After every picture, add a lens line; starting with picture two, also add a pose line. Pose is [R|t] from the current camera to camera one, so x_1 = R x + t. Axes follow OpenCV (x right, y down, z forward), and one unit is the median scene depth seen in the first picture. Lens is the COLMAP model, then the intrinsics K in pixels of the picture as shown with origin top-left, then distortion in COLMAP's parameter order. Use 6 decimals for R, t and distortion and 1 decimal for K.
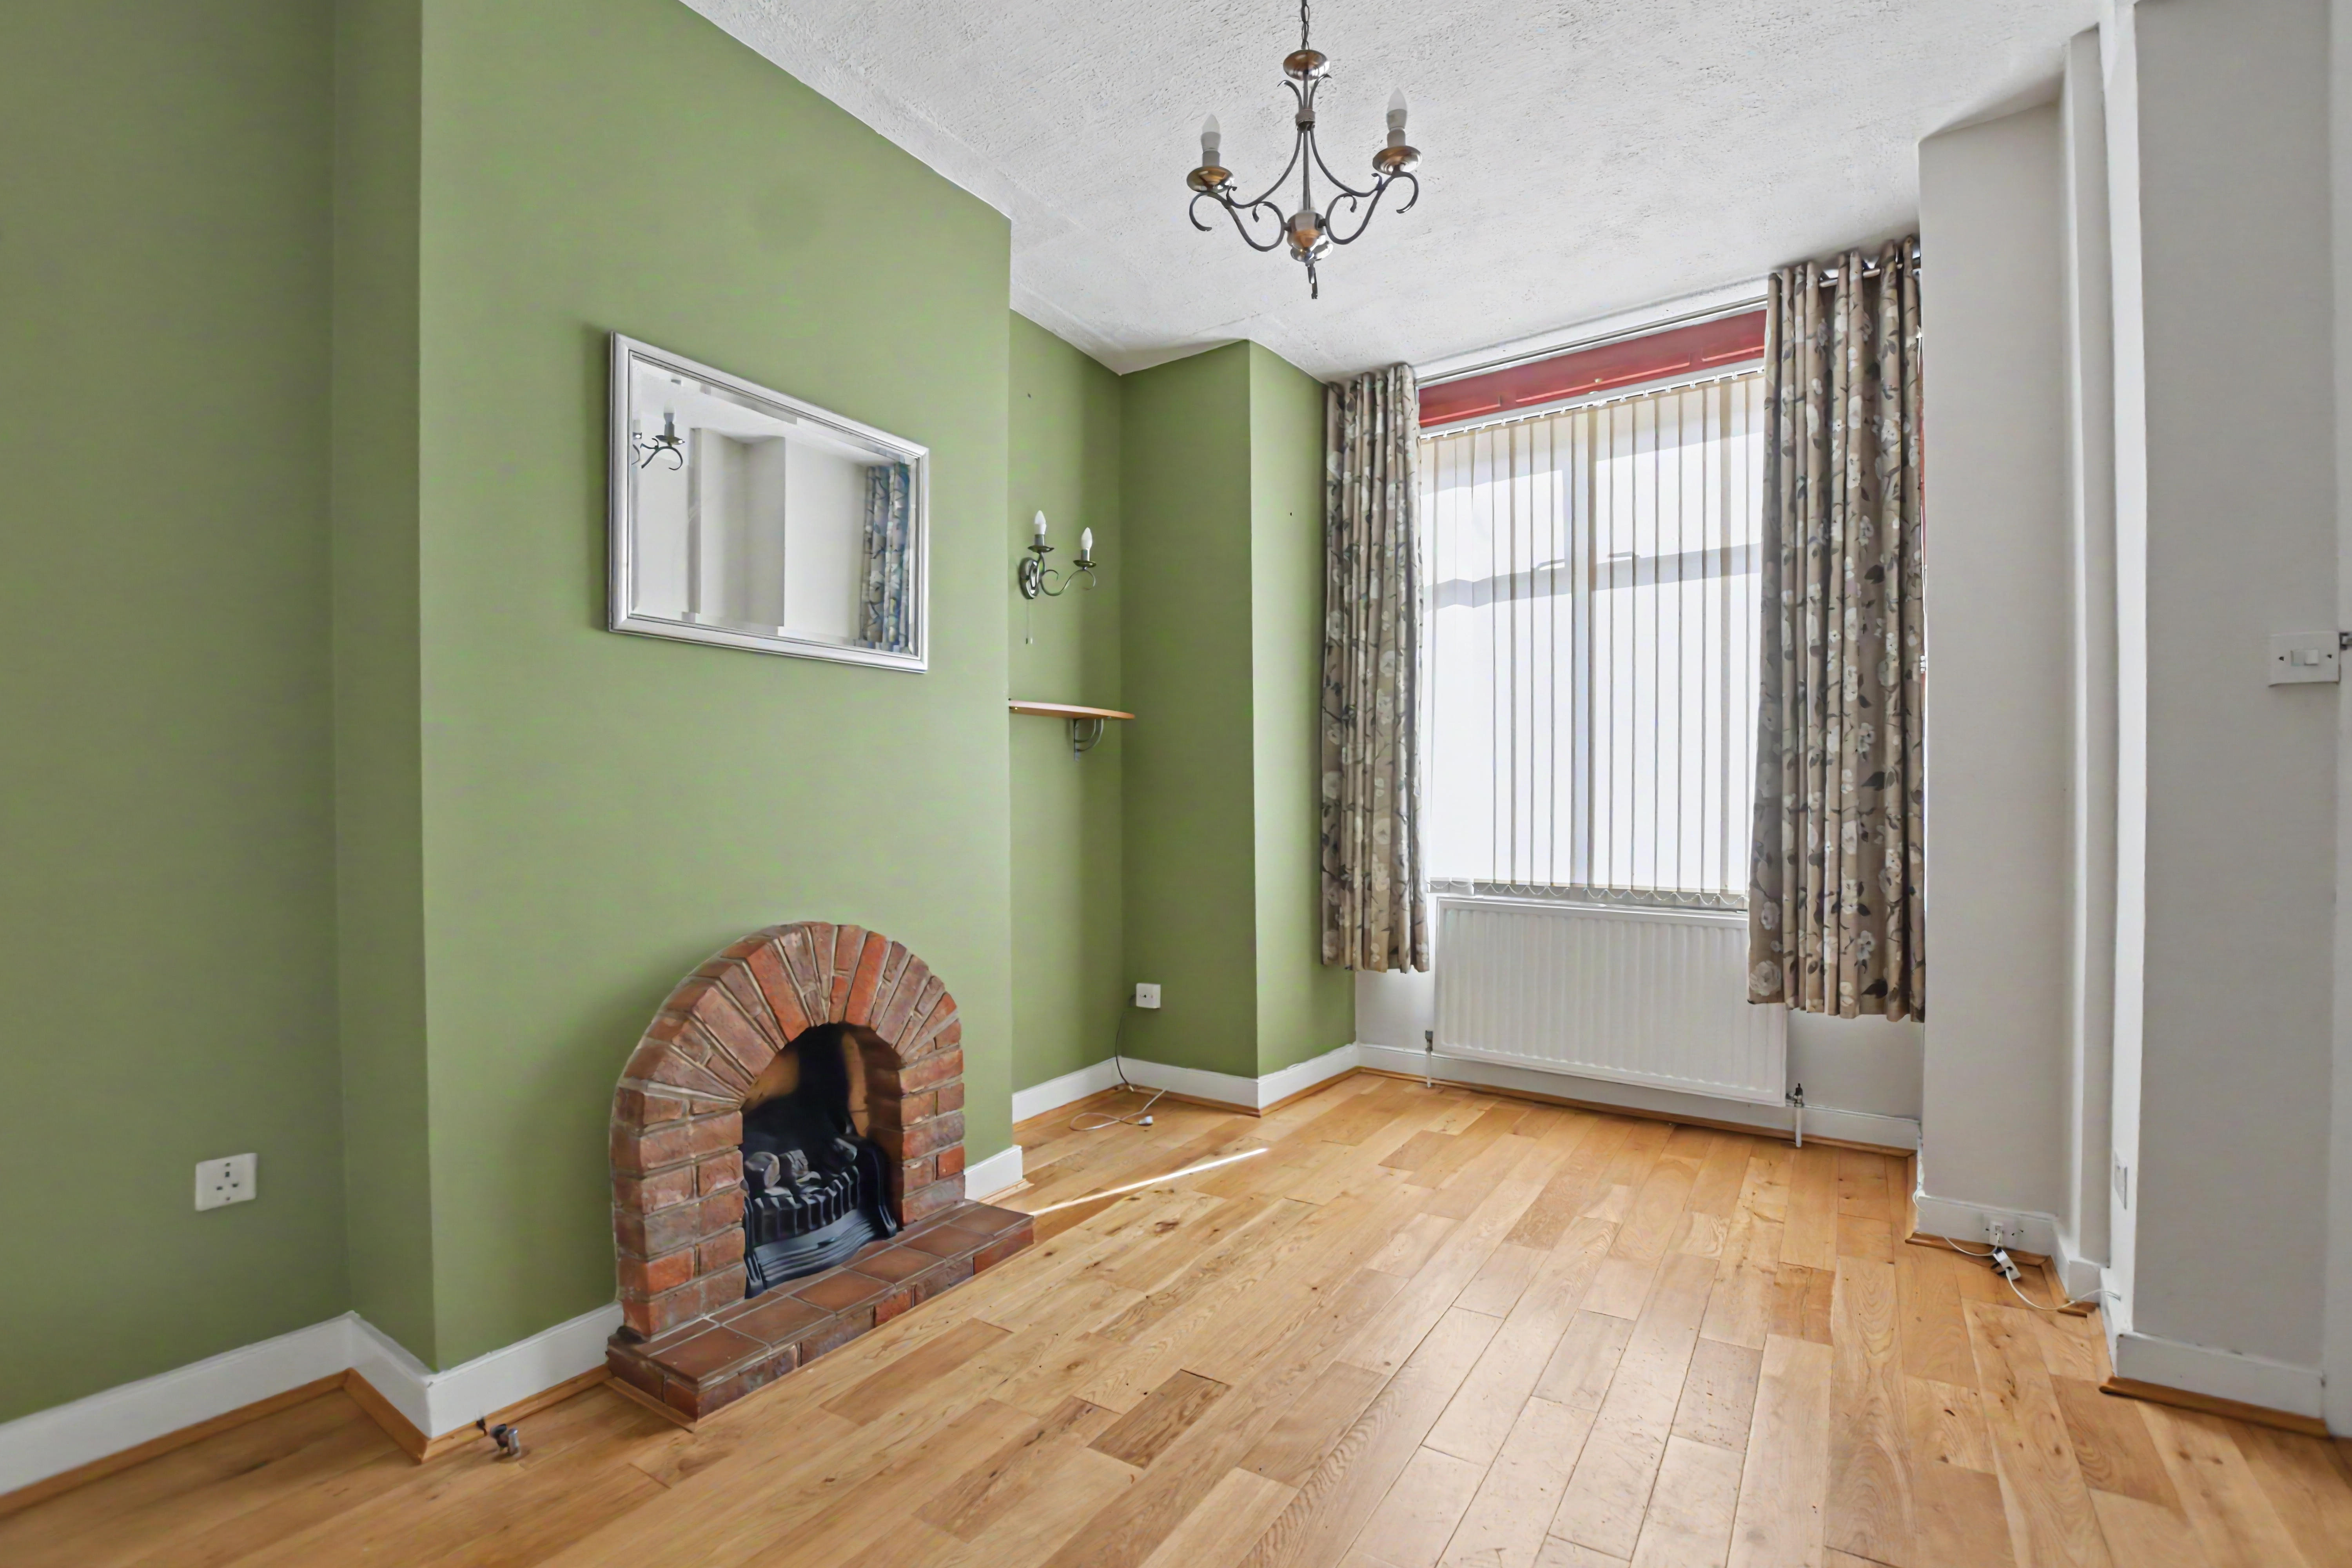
lens RADIAL K [[1085.7, 0, 1184.1], [0, 1085.7, 809.0], [0, 0, 1]] dist [-0.031198, 0.000748]
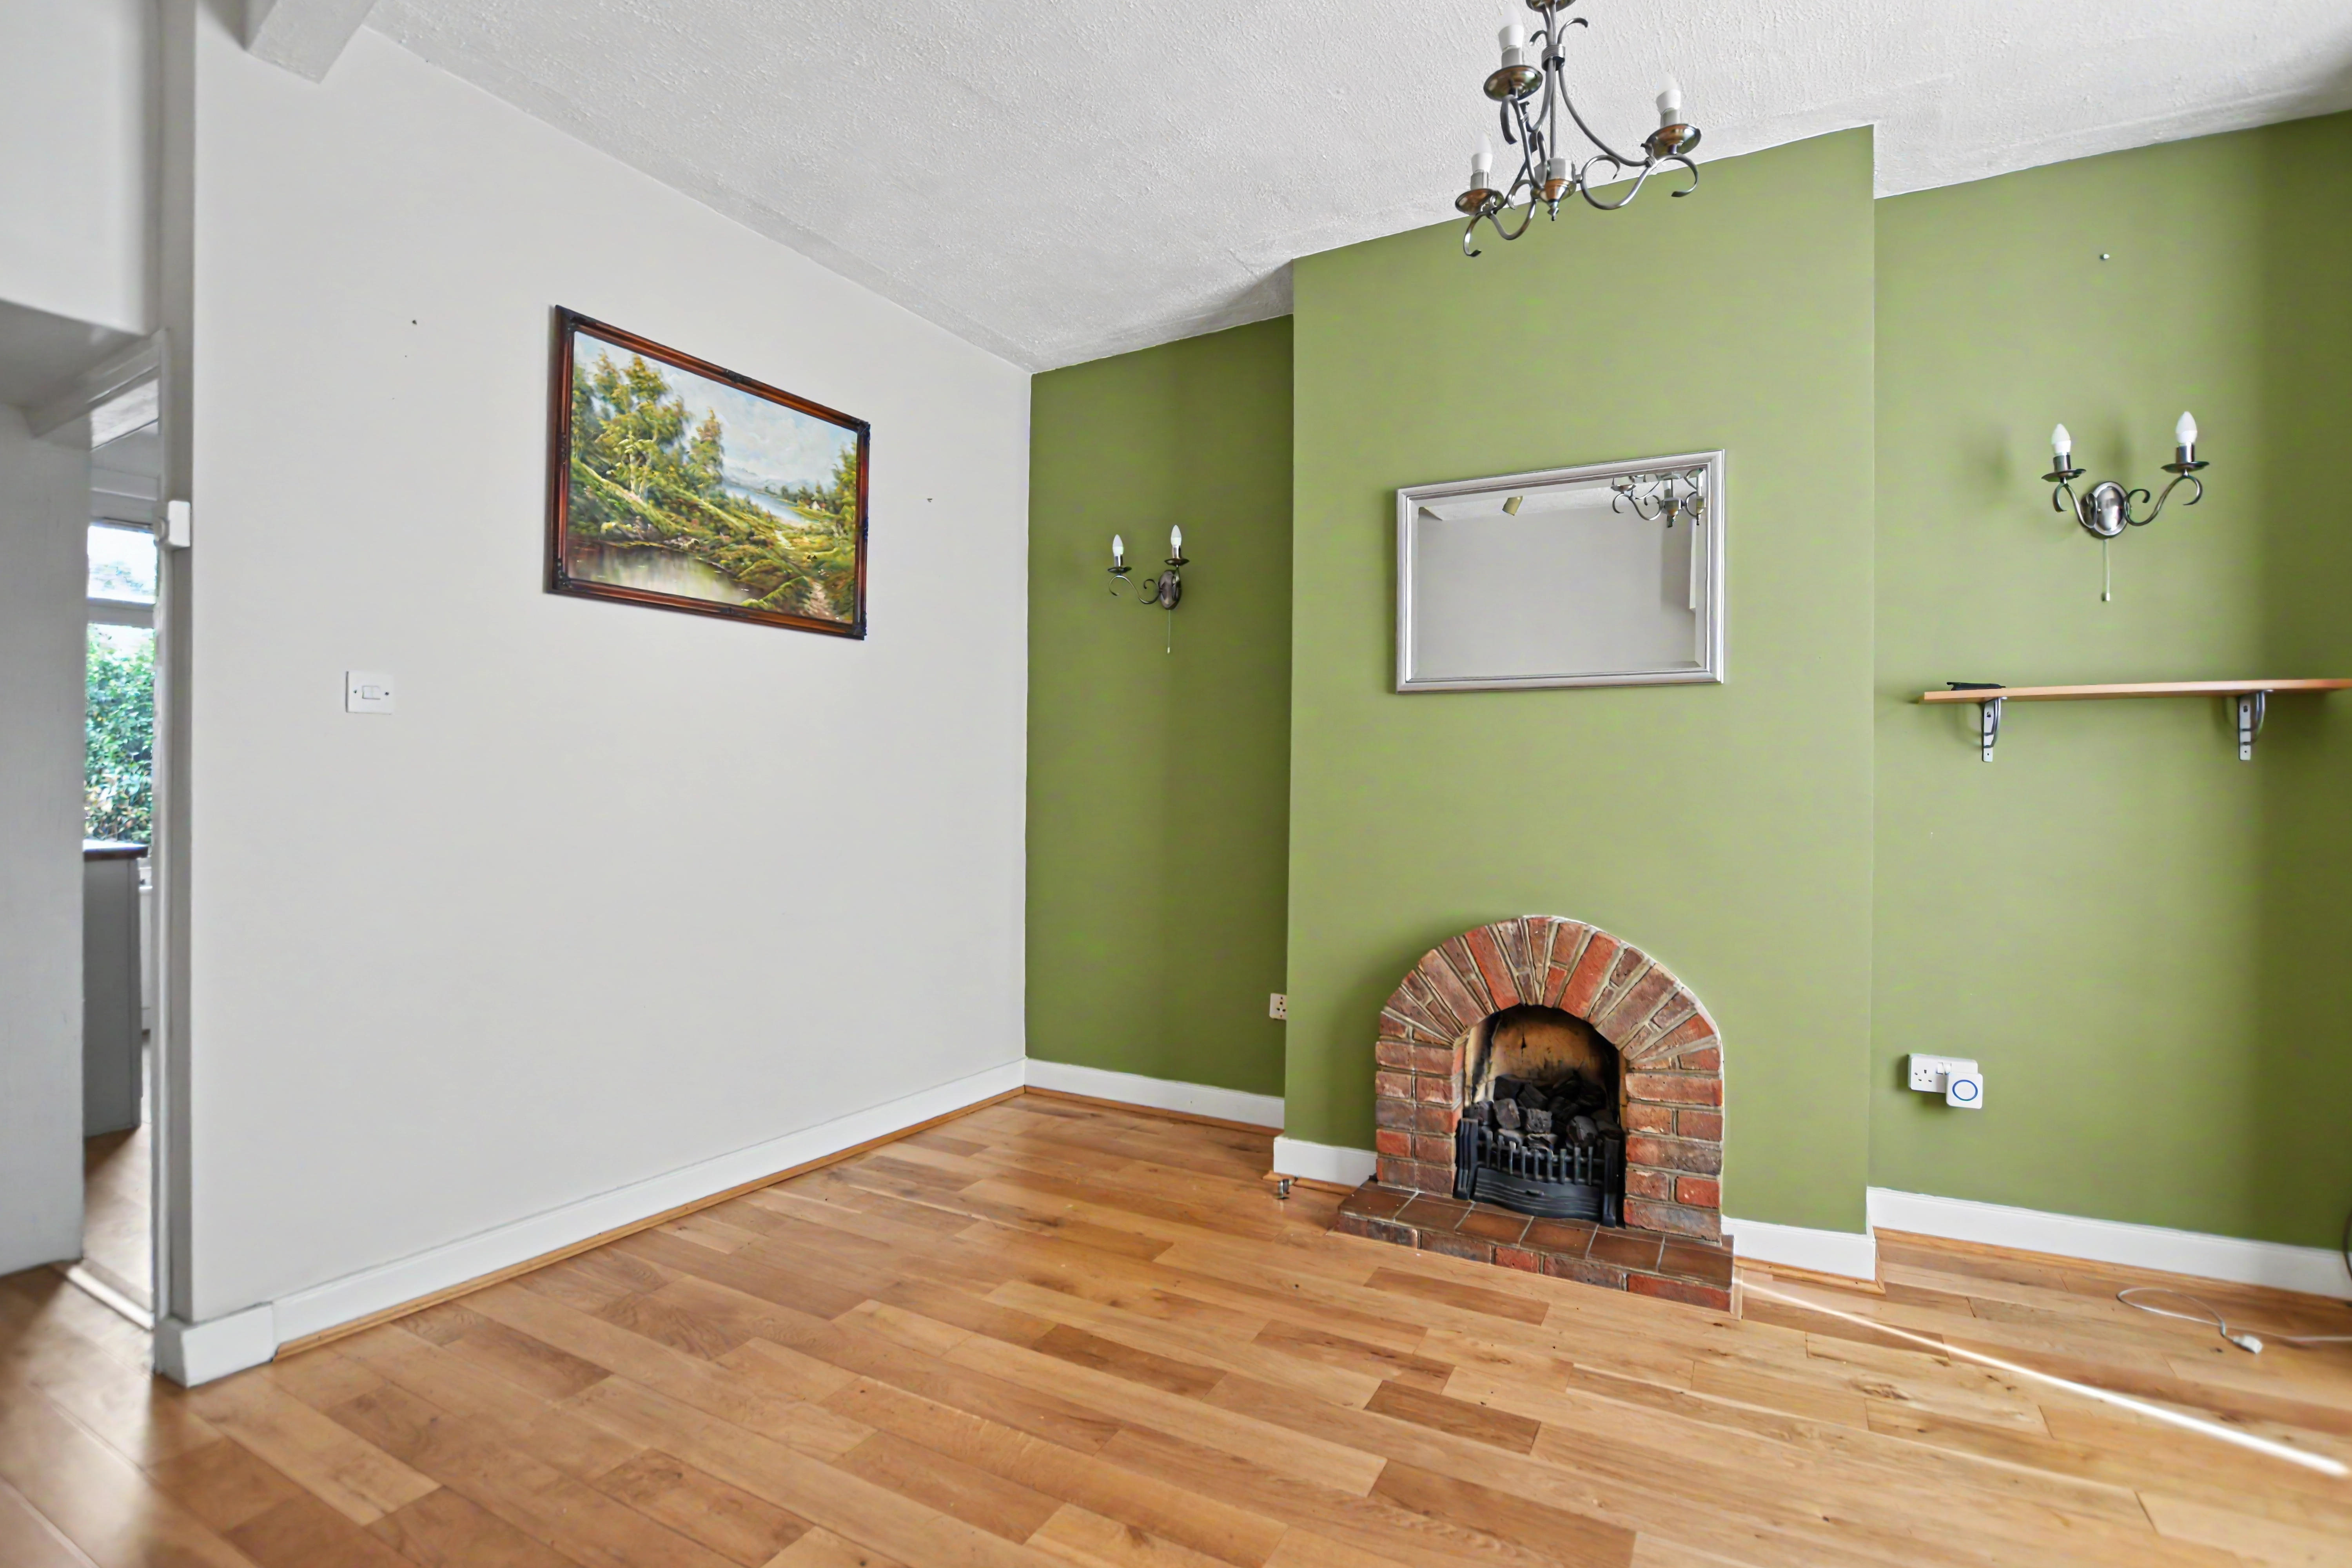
lens RADIAL K [[1079.0, 0, 1170.1], [0, 1079.0, 785.1], [0, 0, 1]] dist [-0.031210, 0.000668]
pose [[0.061208, -0.002206, -0.998123, 0.576878], [-0.017053, 0.999849, -0.003256, -0.019515], [0.997979, 0.017220, 0.061161, 0.384816]]
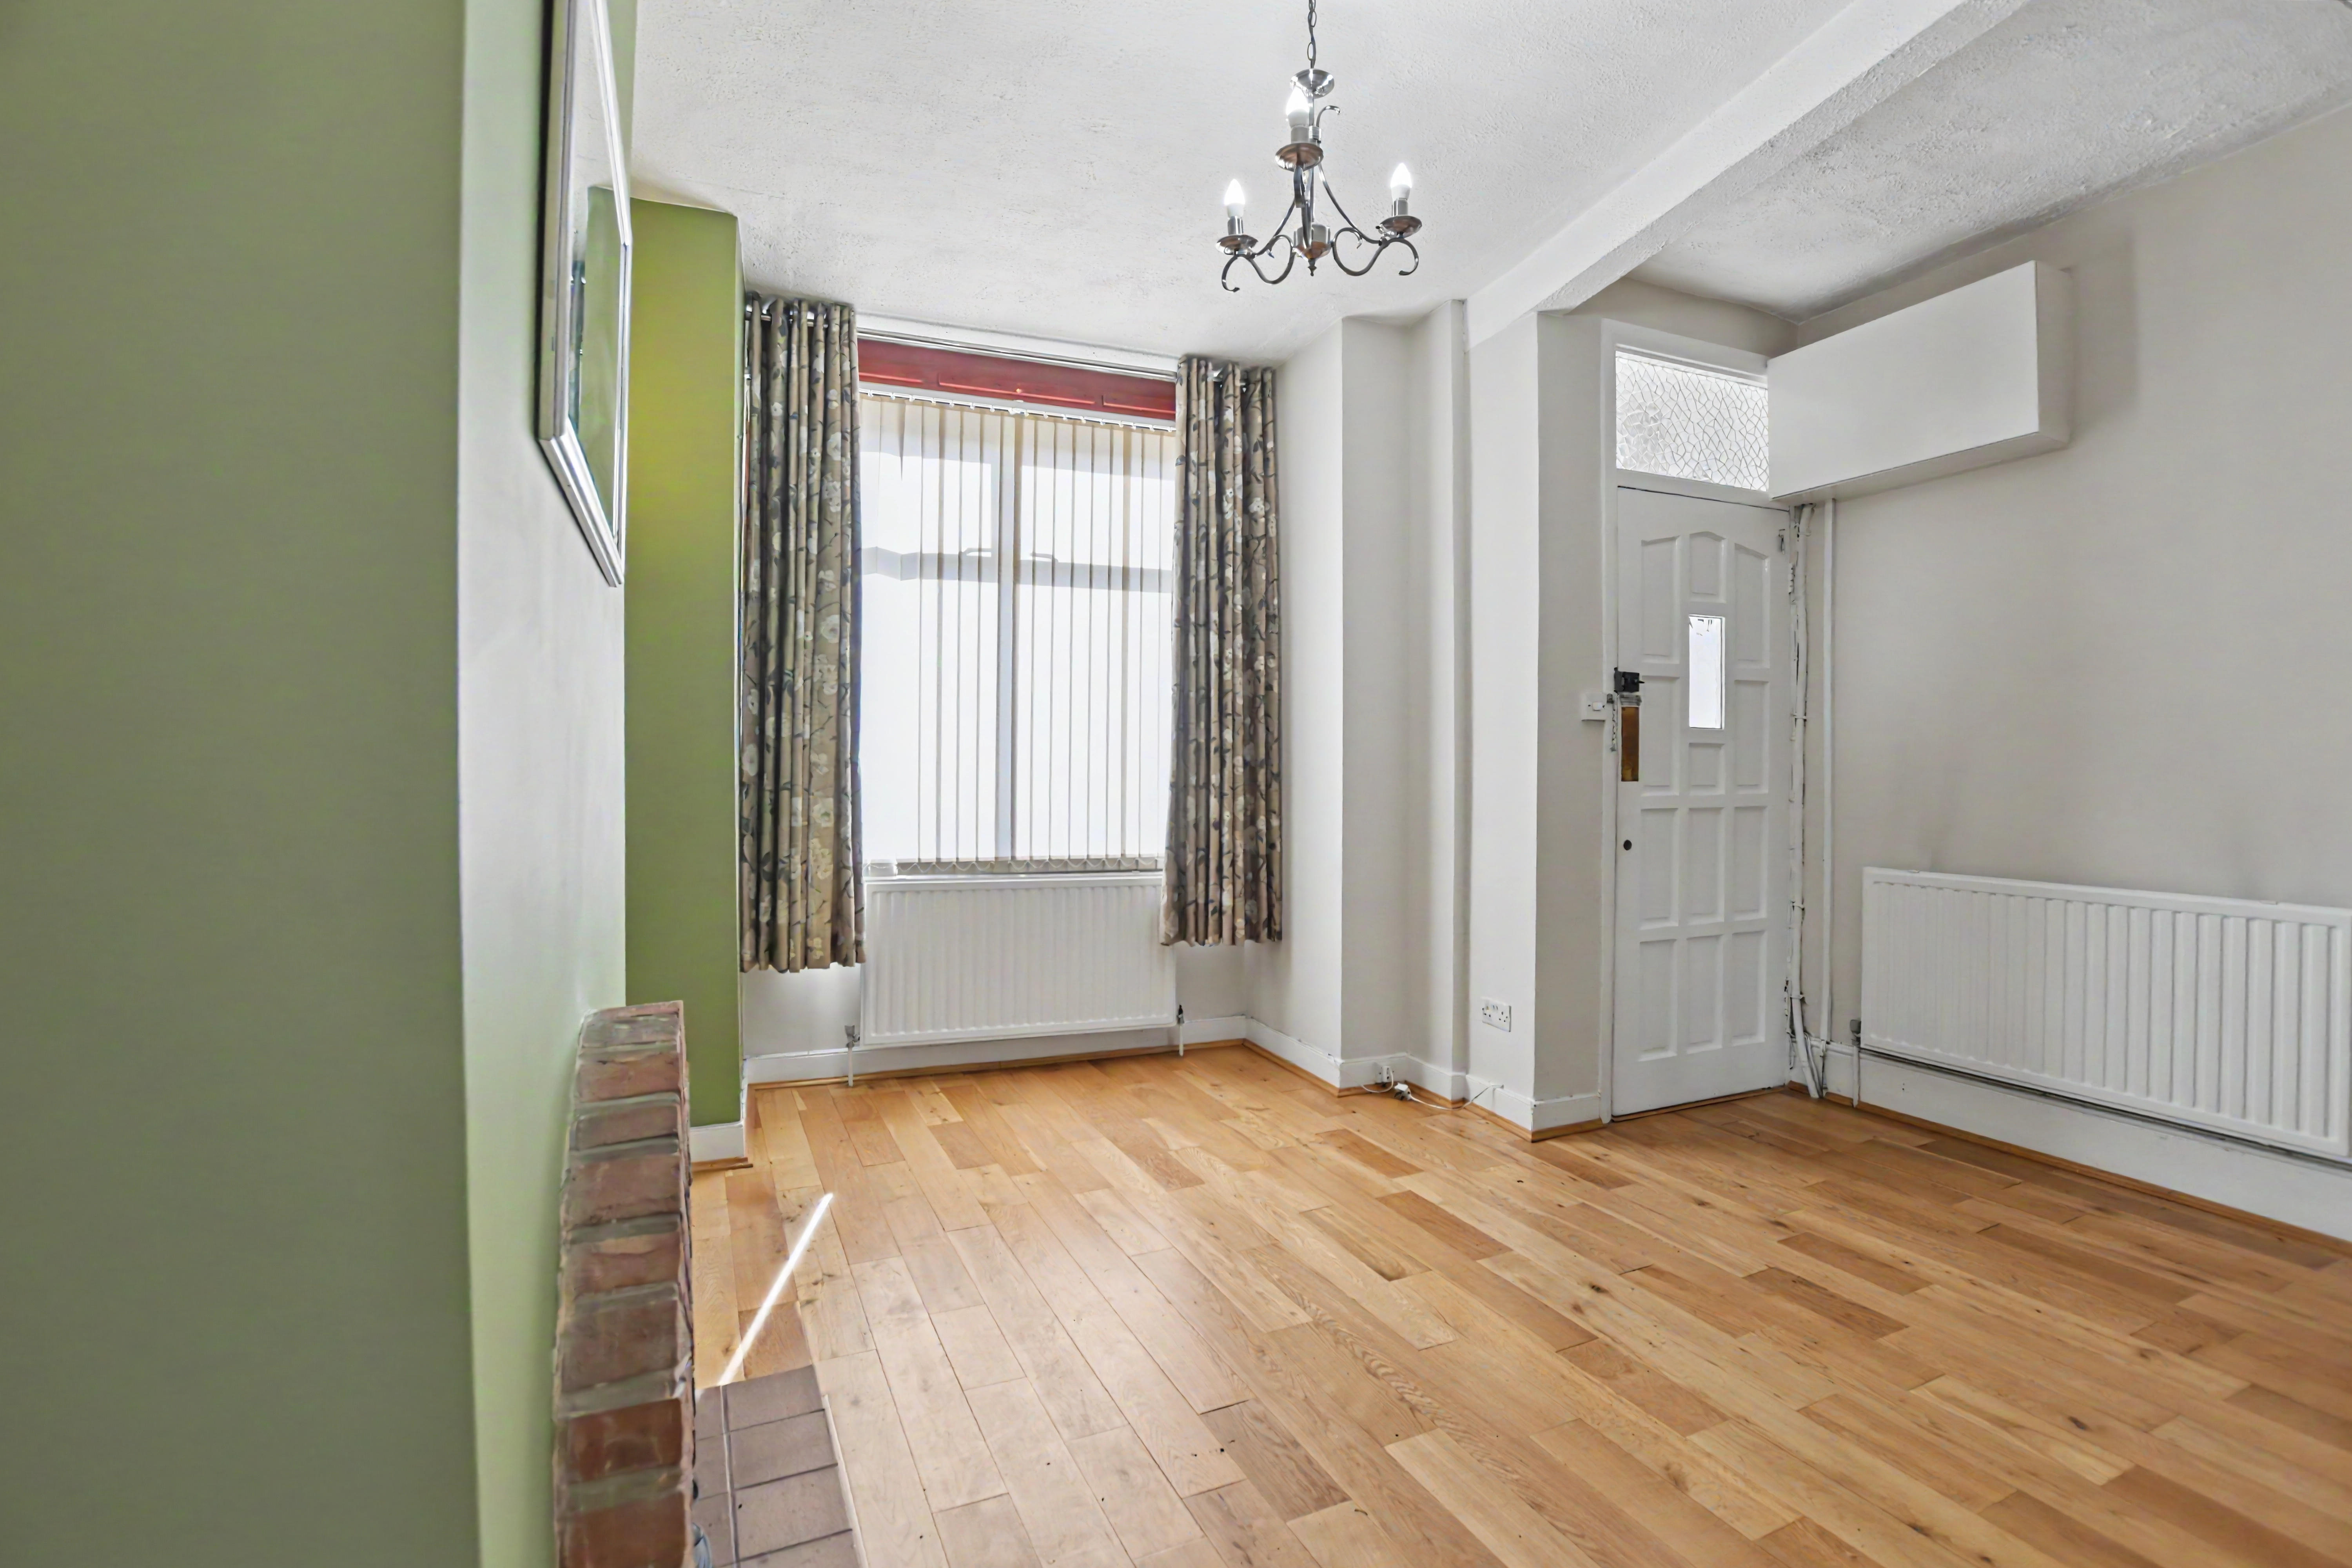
lens RADIAL K [[1057.5, 0, 1186.8], [0, 1057.5, 766.0], [0, 0, 1]] dist [-0.035335, 0.000301]
pose [[0.541489, 0.006010, 0.840686, -0.479041], [0.001033, 0.999969, -0.007814, -0.014305], [-0.840707, 0.005100, 0.541466, 0.334251]]
